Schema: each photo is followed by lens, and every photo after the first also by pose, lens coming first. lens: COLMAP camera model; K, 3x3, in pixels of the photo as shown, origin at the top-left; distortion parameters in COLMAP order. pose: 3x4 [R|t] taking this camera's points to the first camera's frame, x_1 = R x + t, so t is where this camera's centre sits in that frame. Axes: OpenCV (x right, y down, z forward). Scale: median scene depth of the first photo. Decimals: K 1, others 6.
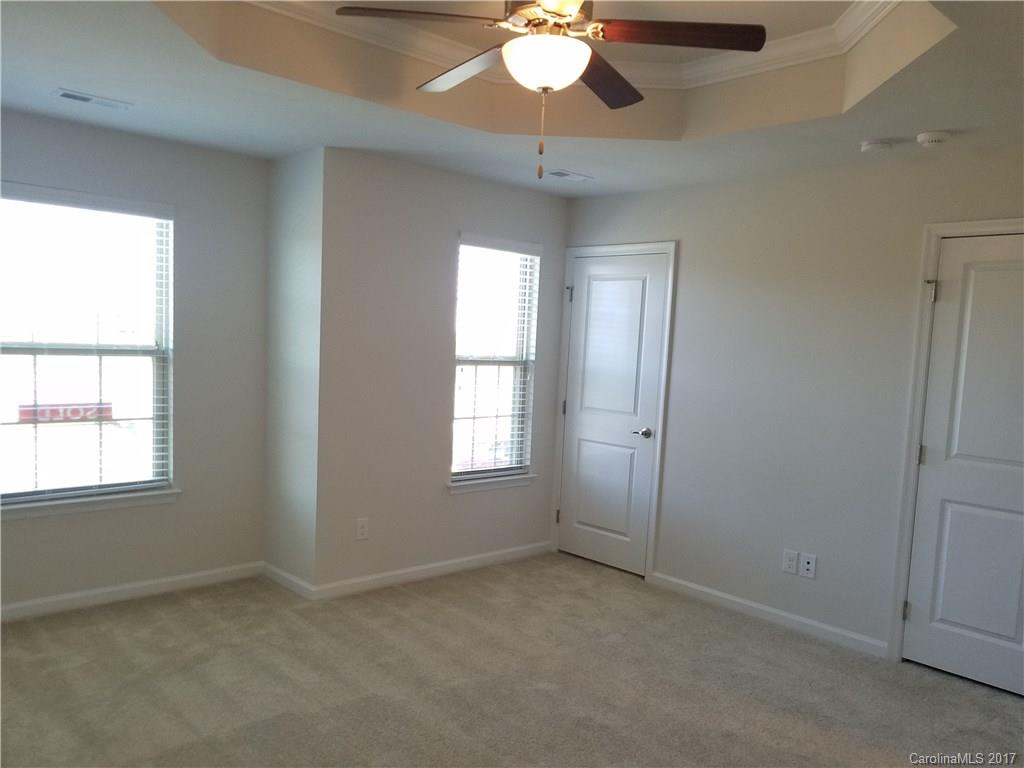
lens RADIAL K [[793.5, 0, 508.1], [0, 793.5, 384.3], [0, 0, 1]] dist [0.001685, 0.001060]
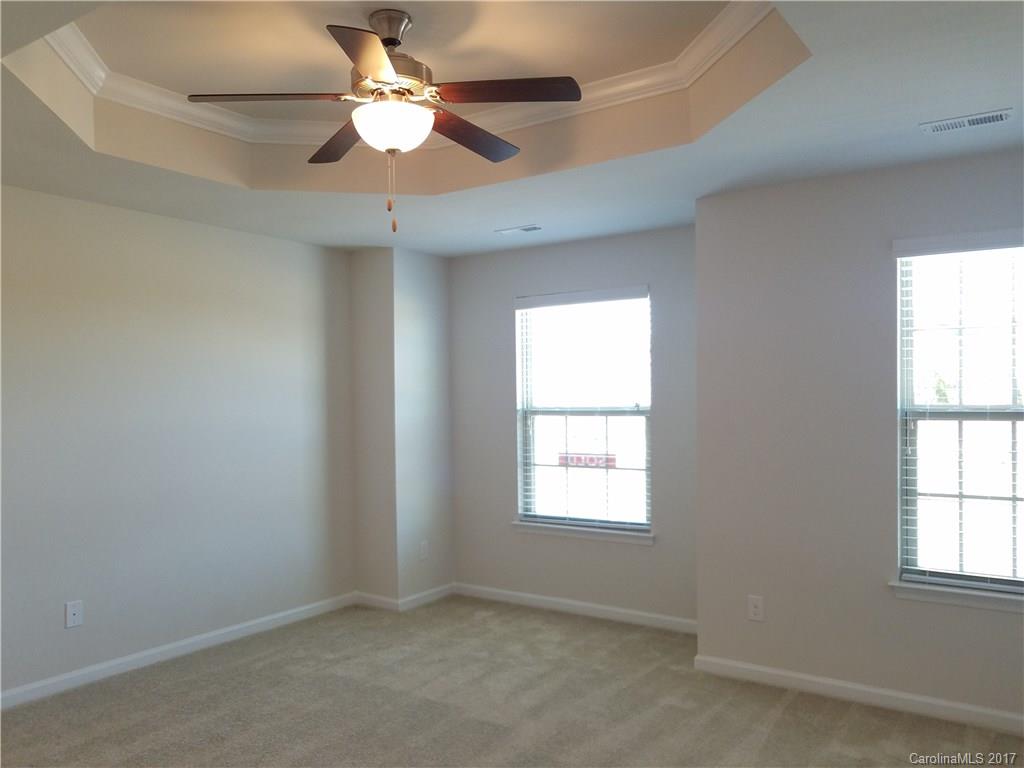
lens RADIAL K [[793.5, 0, 506.1], [0, 793.5, 380.9], [0, 0, 1]] dist [0.001685, 0.001060]
pose [[0.228187, -0.064477, -0.971480, 0.676293], [-0.031714, 0.996783, -0.073606, 0.006110], [0.973101, 0.047605, 0.225408, 0.570152]]
